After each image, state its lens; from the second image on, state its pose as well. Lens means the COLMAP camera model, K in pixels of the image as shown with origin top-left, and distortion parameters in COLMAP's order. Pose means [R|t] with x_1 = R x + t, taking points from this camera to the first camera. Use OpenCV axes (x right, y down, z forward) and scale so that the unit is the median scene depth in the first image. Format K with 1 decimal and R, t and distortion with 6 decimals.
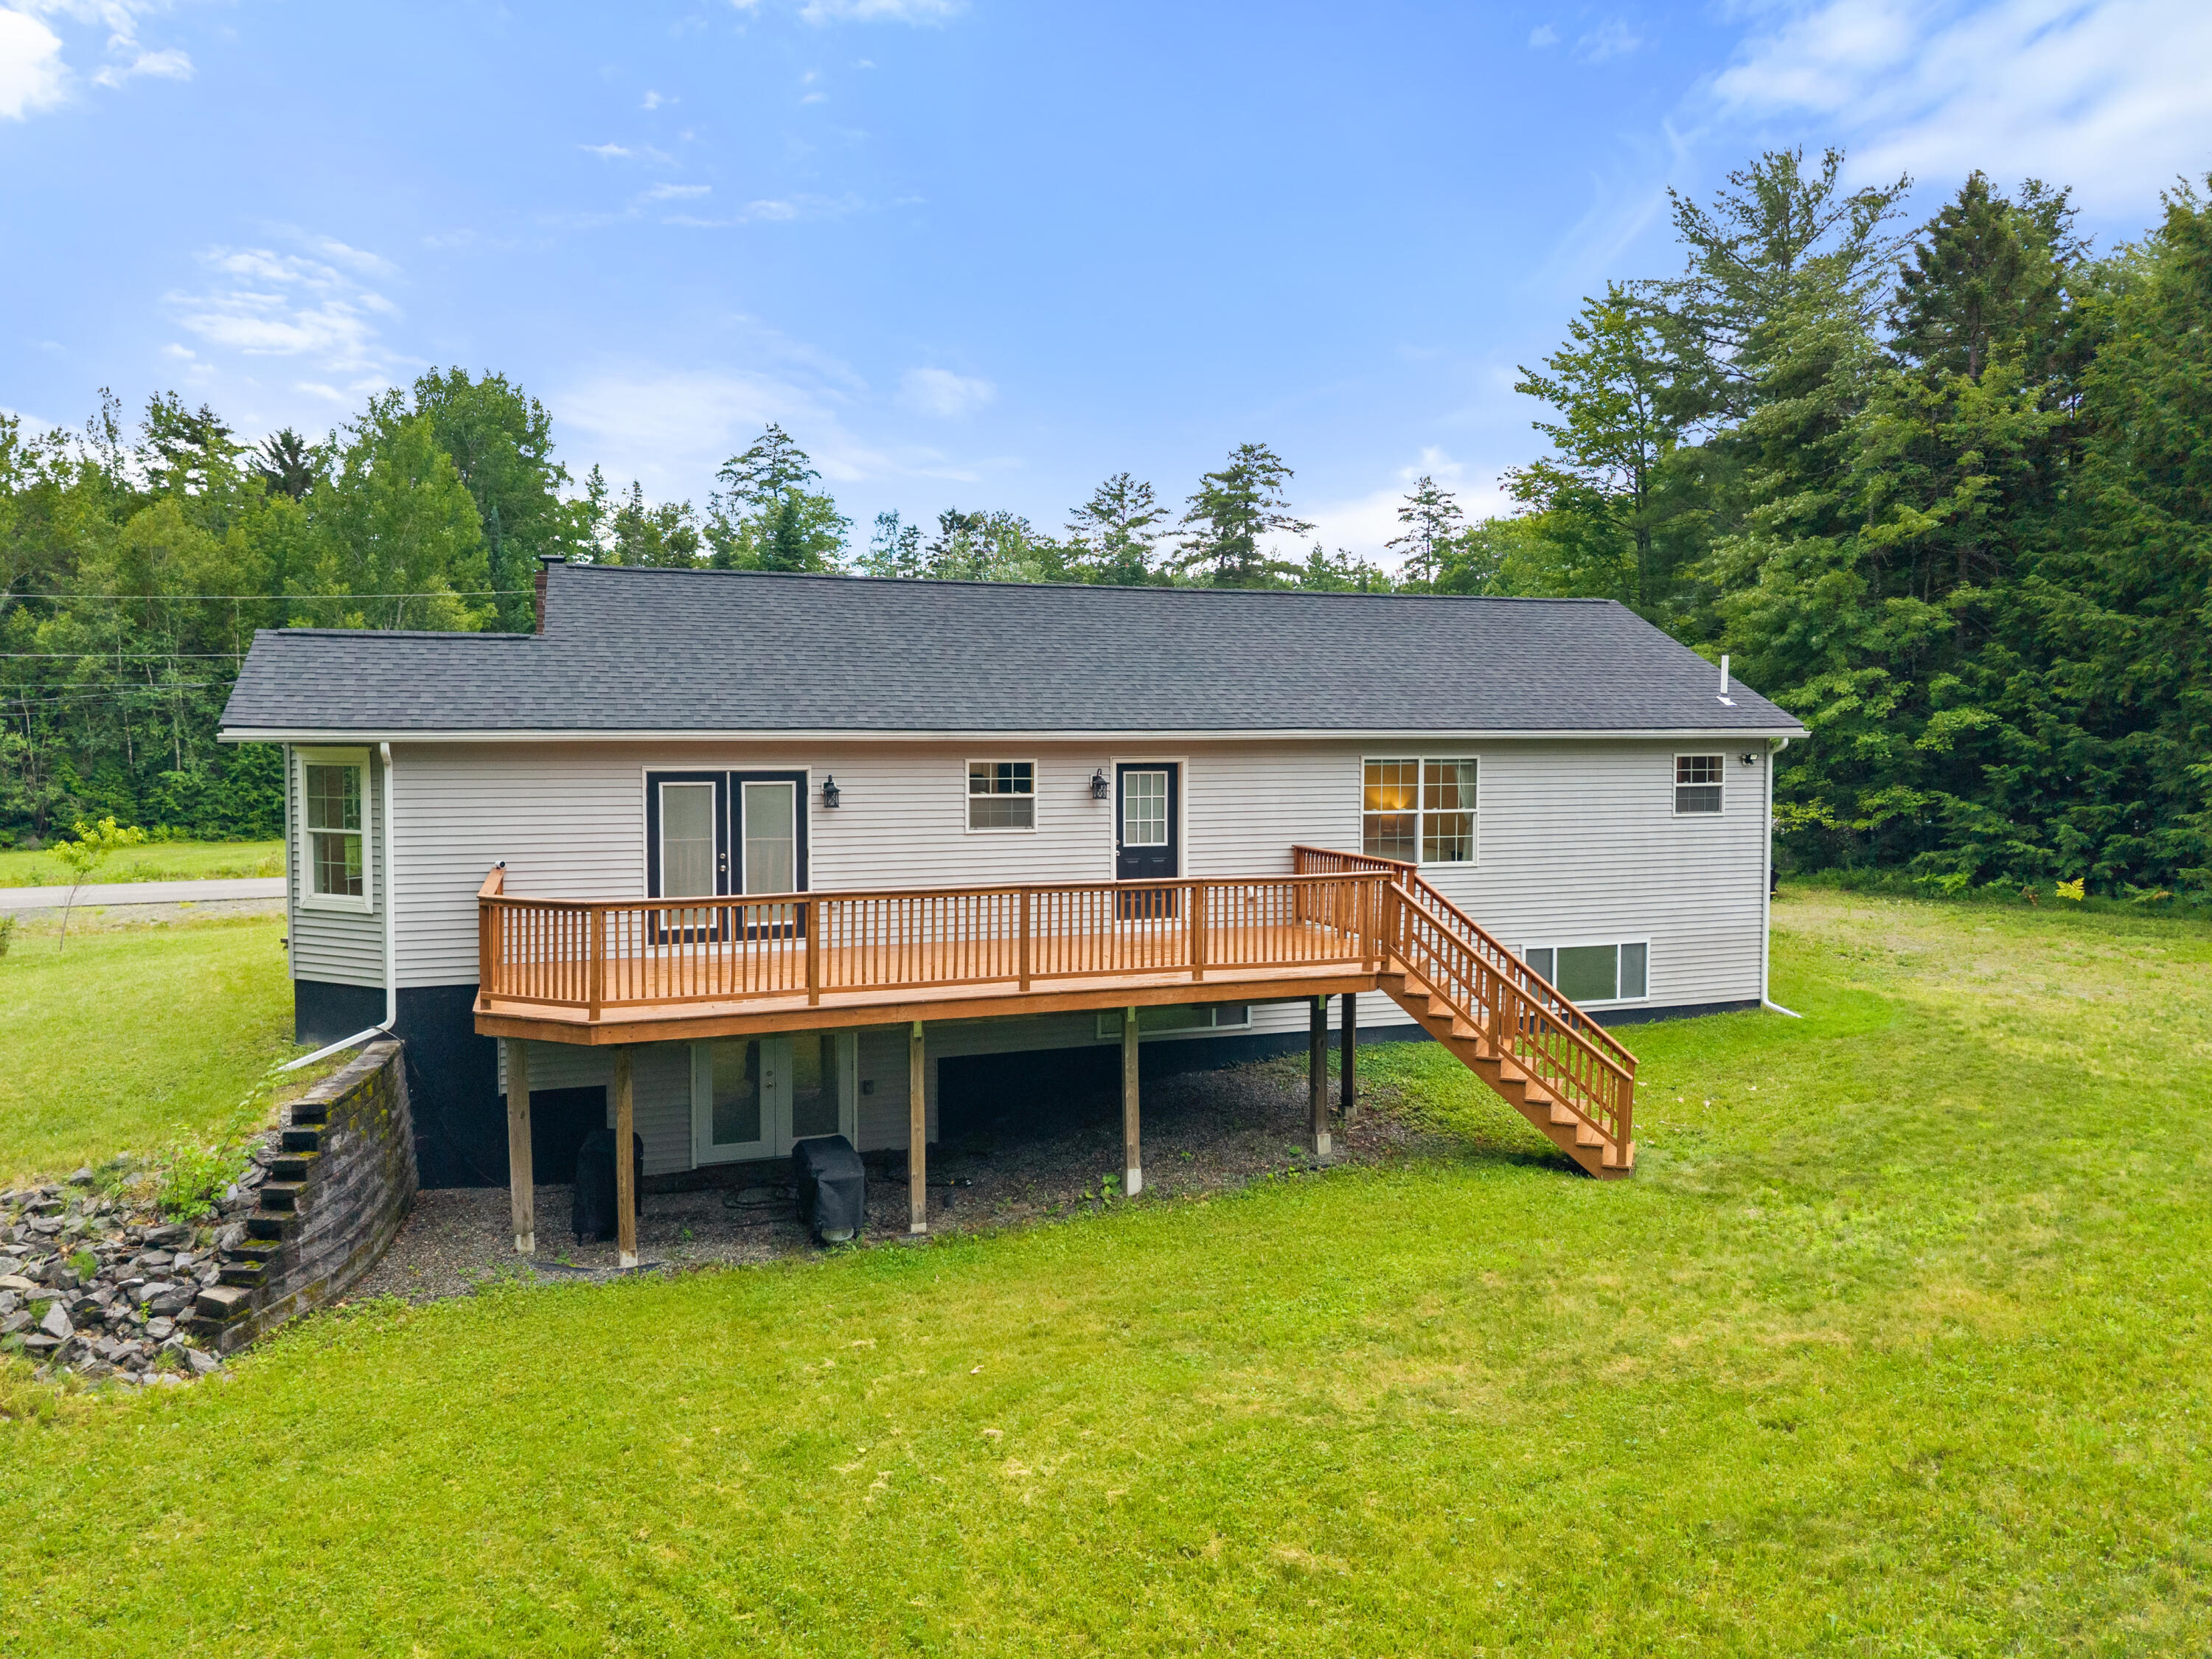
lens RADIAL K [[1514.0, 0, 1107.7], [0, 1514.0, 789.8], [0, 0, 1]] dist [0.029519, -0.030759]
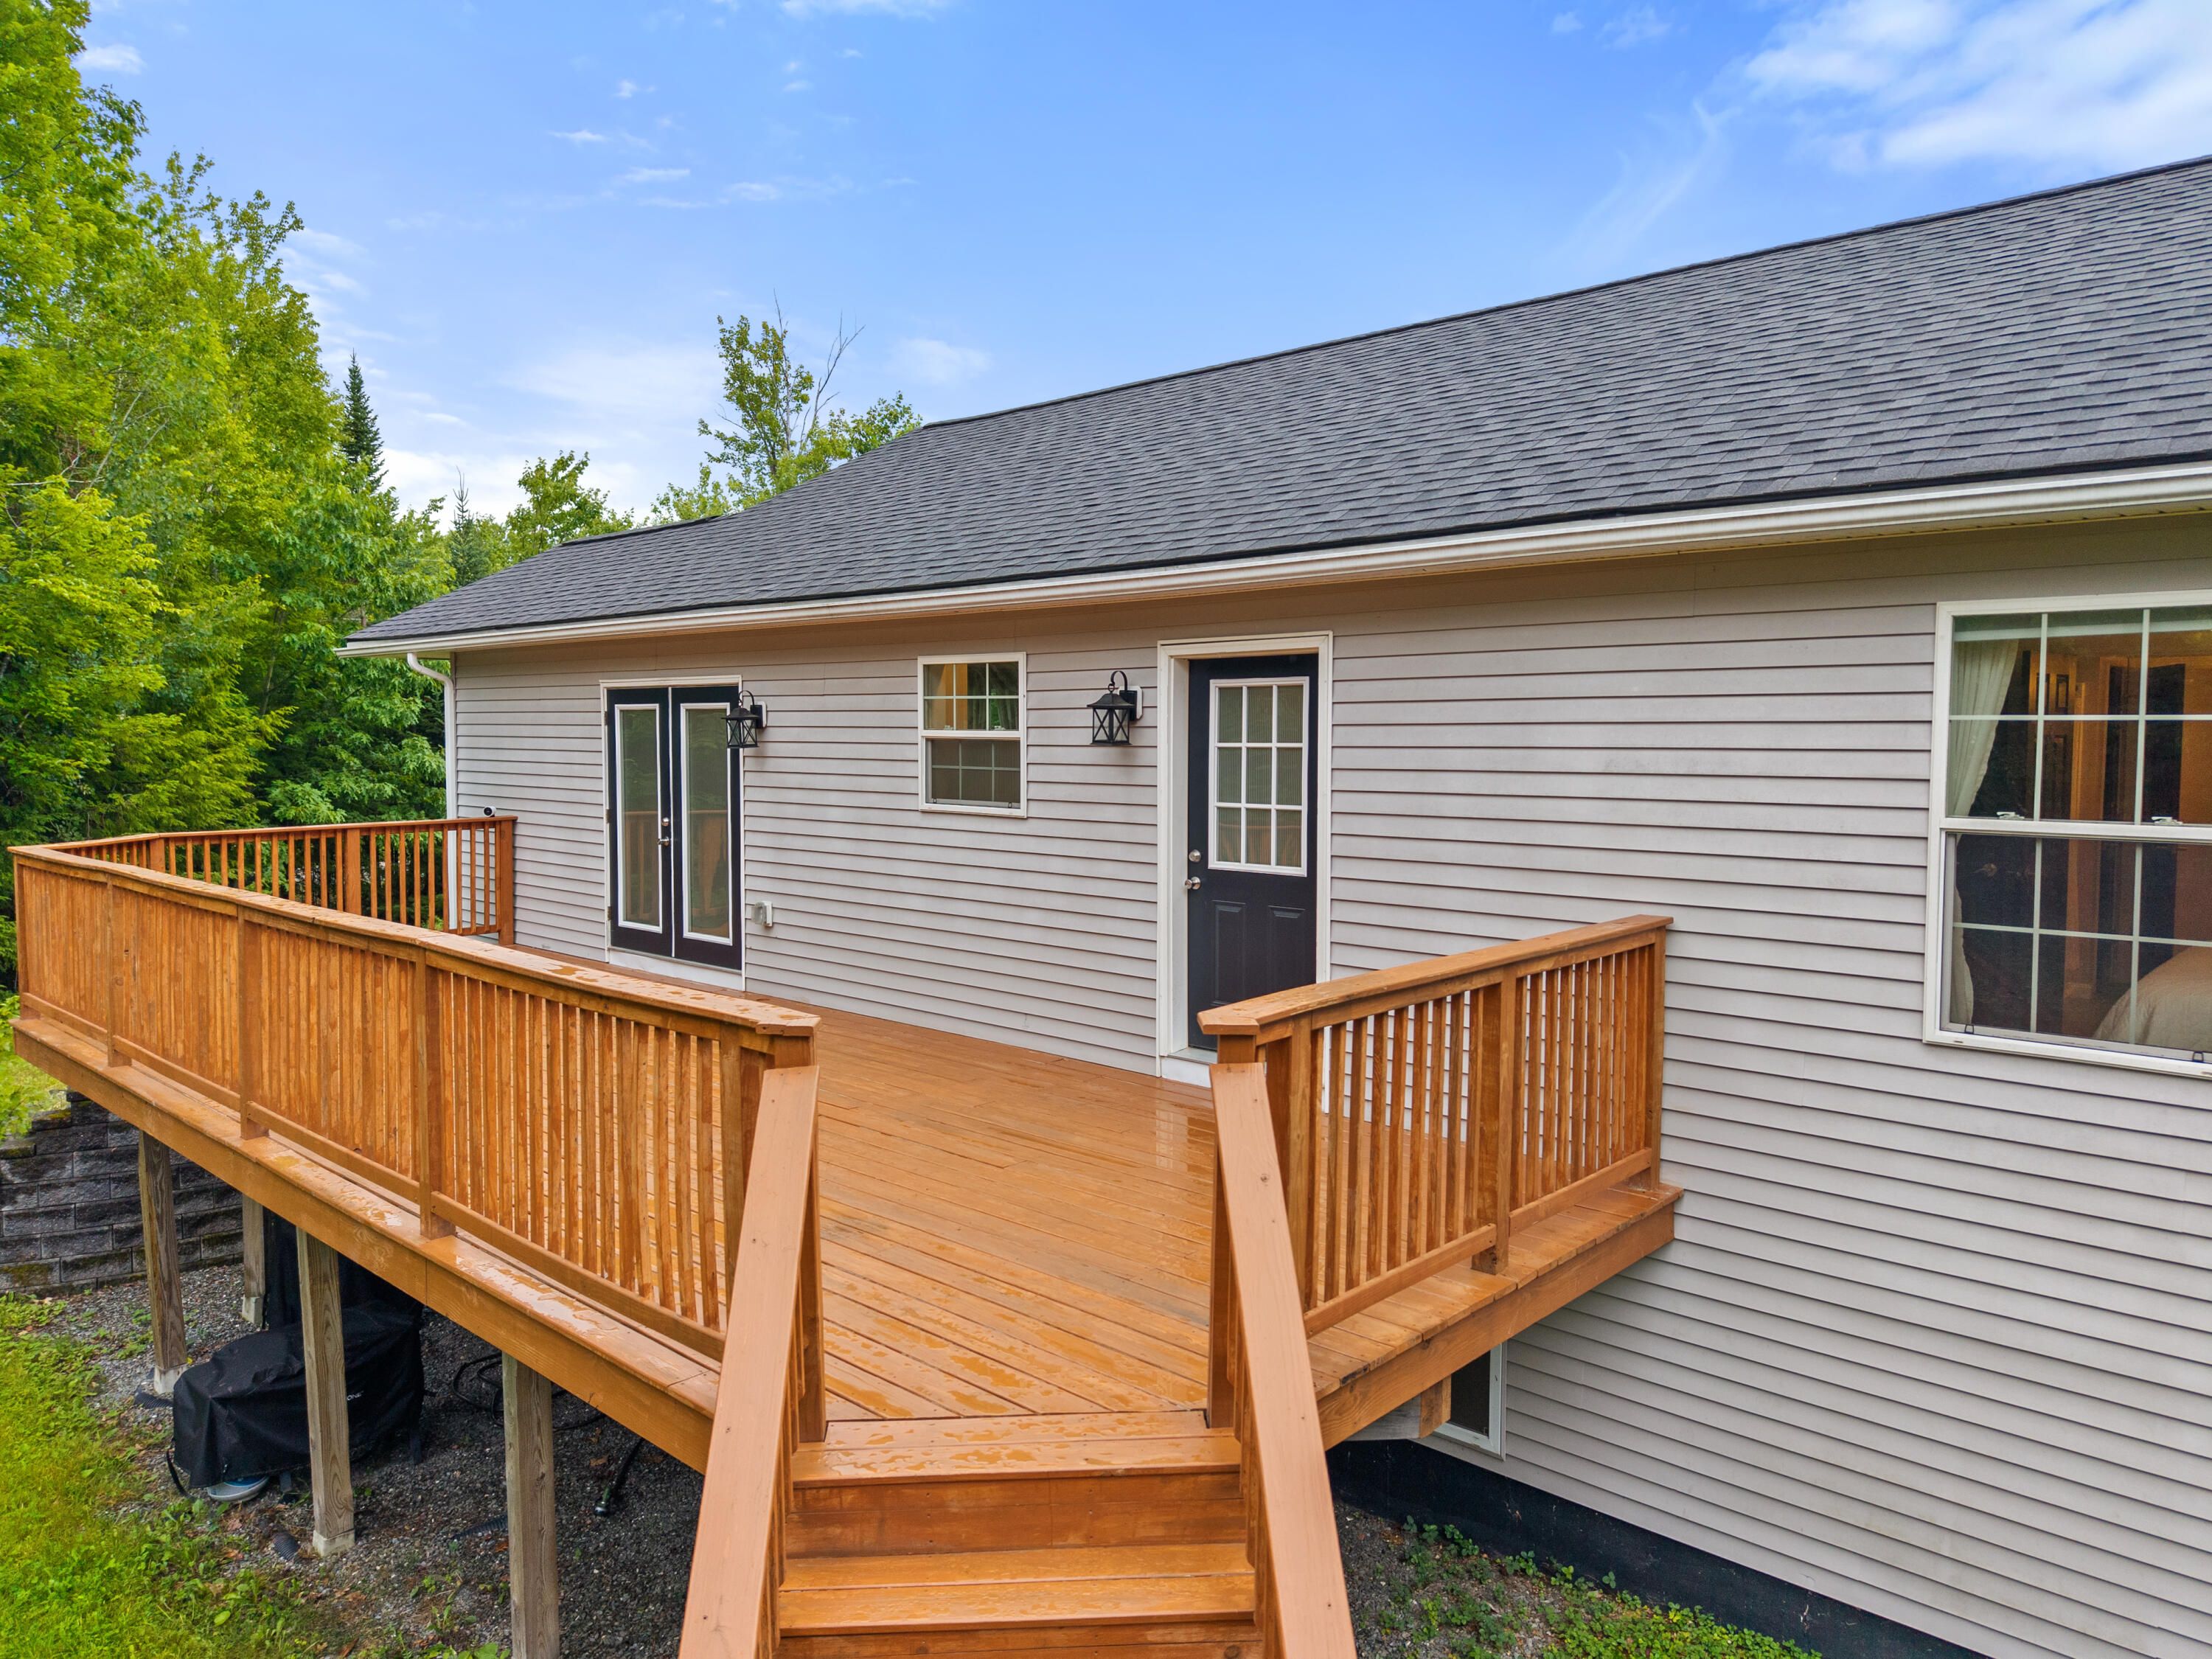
lens RADIAL K [[1494.8, 0, 1114.4], [0, 1494.8, 819.8], [0, 0, 1]] dist [0.078181, -0.130148]
pose [[0.458609, 0.051142, -0.887165, 0.382646], [-0.041569, 0.998484, 0.036071, 0.012450], [0.887665, 0.020336, 0.460040, 0.865493]]
